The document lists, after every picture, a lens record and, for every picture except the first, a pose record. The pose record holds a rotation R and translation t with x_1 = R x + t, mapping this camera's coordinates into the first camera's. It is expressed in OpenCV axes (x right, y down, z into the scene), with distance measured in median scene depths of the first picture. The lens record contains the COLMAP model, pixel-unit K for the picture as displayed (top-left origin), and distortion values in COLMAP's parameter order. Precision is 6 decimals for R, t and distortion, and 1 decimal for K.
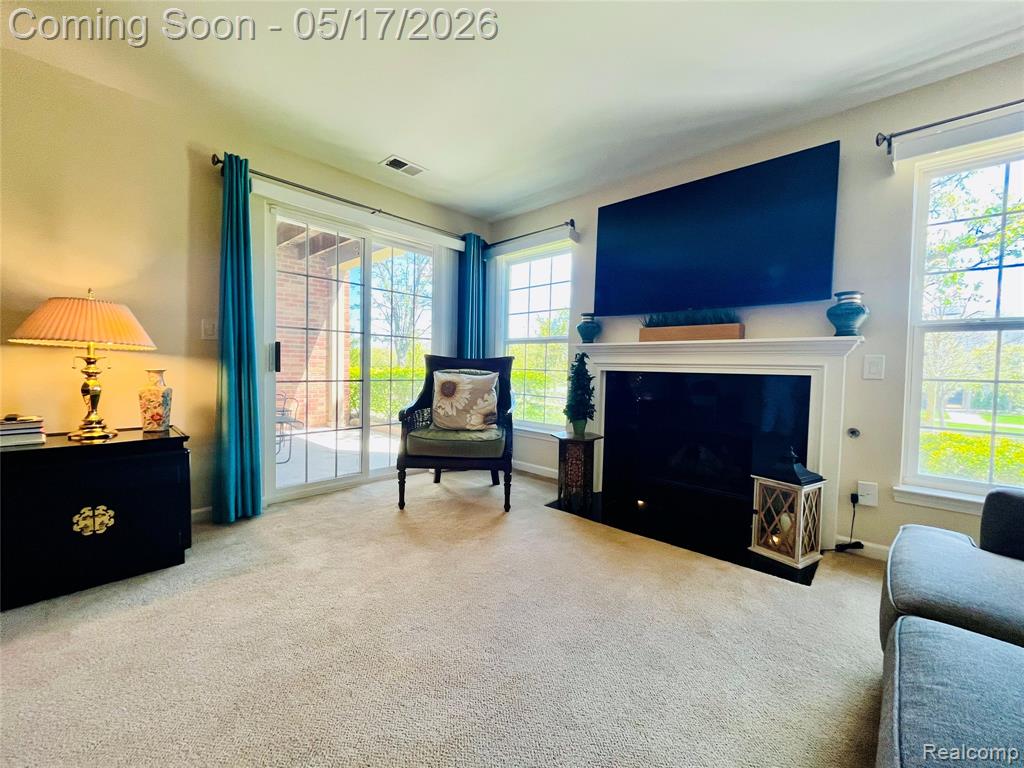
lens RADIAL K [[412.5, 0, 506.4], [0, 412.5, 384.6], [0, 0, 1]] dist [-0.002367, 0.000321]
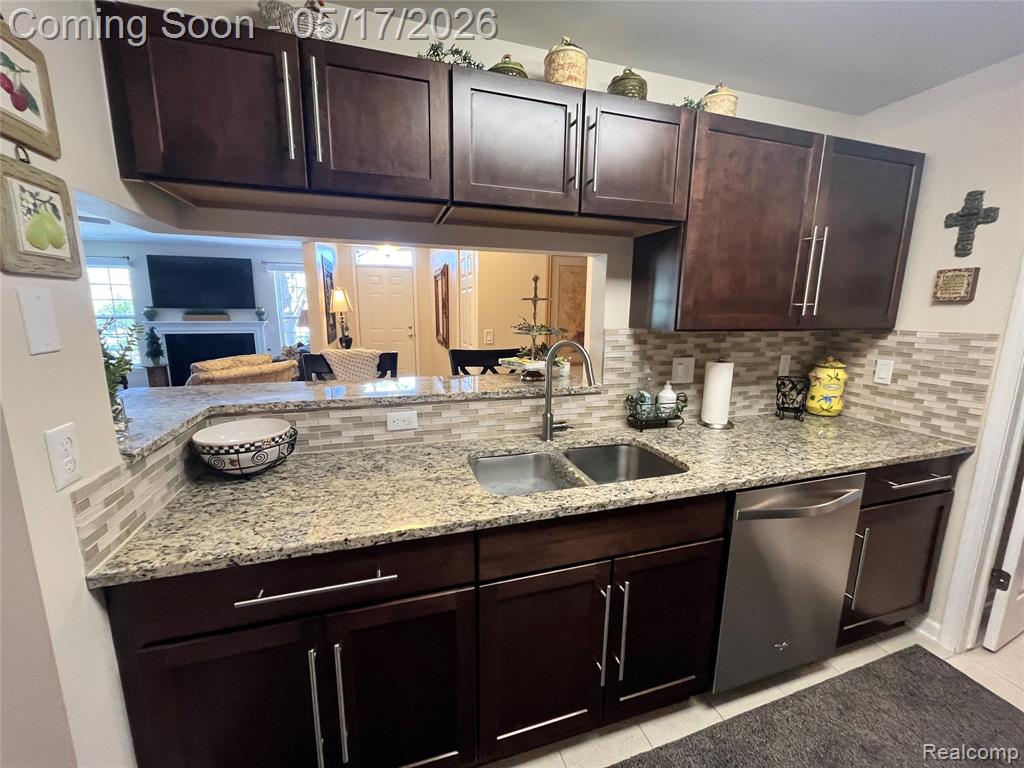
lens RADIAL K [[412.5, 0, 512.1], [0, 412.5, 383.6], [0, 0, 1]] dist [-0.002367, 0.000321]
pose [[0.512562, -0.167952, 0.842064, -0.691133], [0.030785, 0.983648, 0.177453, -0.106377], [-0.858098, -0.065033, 0.509350, -1.684490]]
